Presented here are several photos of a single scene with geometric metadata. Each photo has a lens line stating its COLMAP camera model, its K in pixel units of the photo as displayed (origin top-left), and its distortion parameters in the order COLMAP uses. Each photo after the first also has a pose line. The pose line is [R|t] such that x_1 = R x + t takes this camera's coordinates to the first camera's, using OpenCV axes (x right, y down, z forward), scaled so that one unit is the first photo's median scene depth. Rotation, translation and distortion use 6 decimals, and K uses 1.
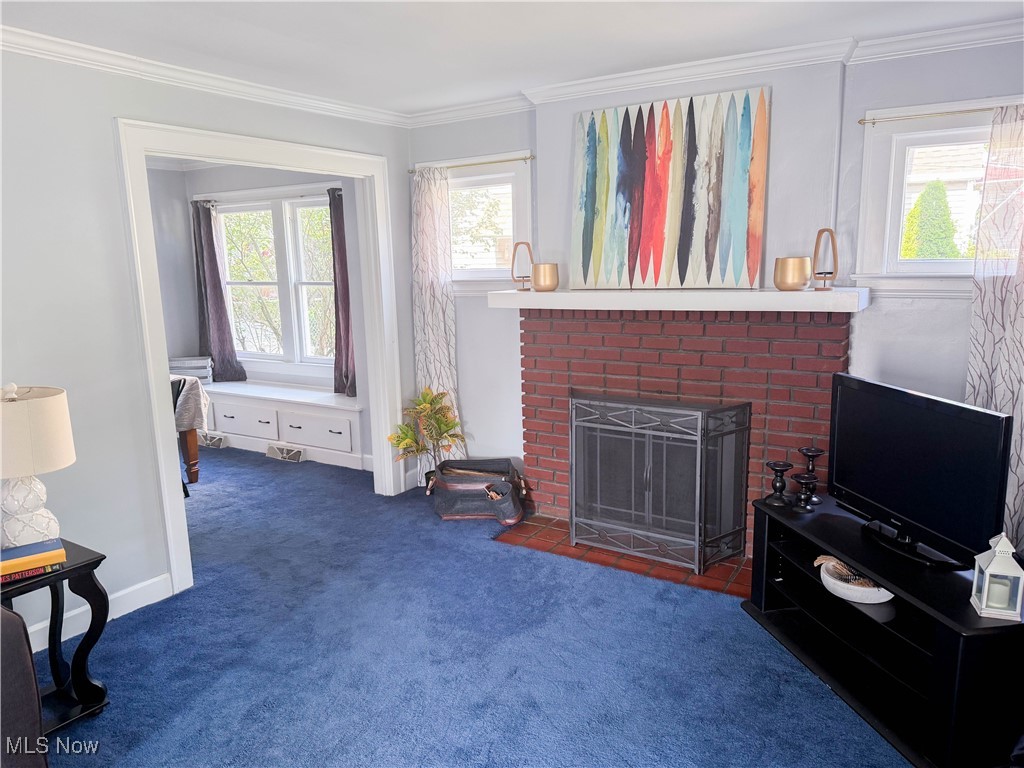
lens RADIAL K [[724.6, 0, 512.0], [0, 724.6, 384.0], [0, 0, 1]] dist [0.208327, -0.478434]
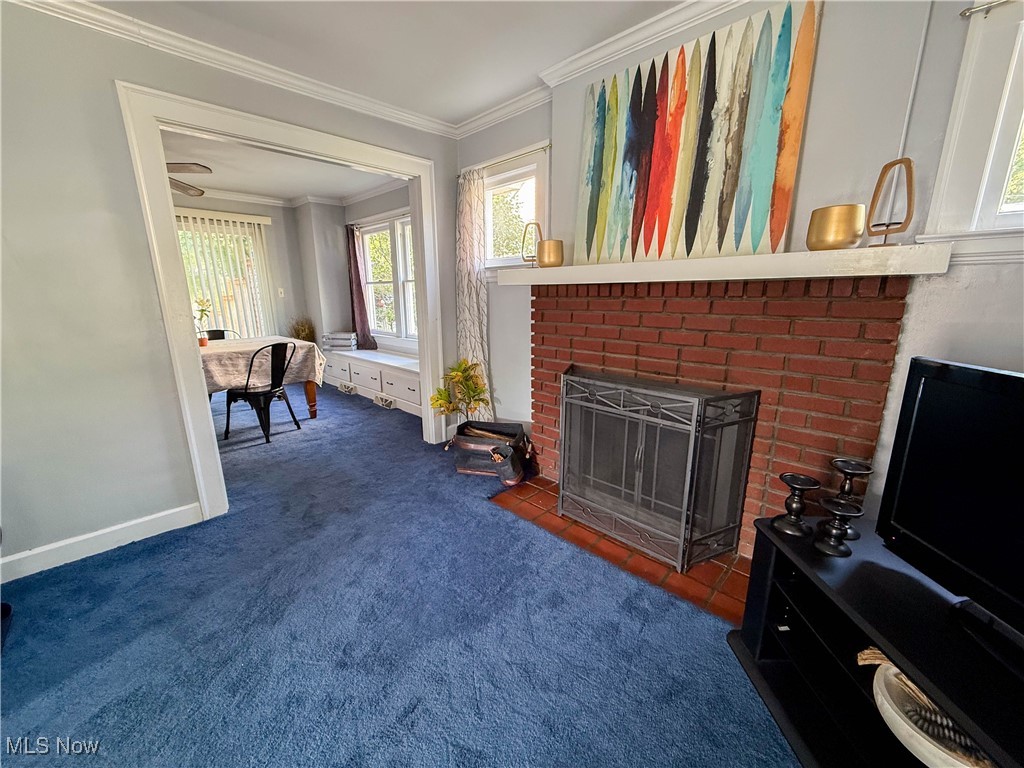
lens RADIAL K [[409.6, 0, 508.3], [0, 409.6, 384.2], [0, 0, 1]] dist [-0.000733, 0.000322]
pose [[0.974719, 0.063357, -0.214263, 0.128766], [-0.051788, 0.996903, 0.059187, 0.003918], [0.217349, -0.046594, 0.974981, 0.436846]]
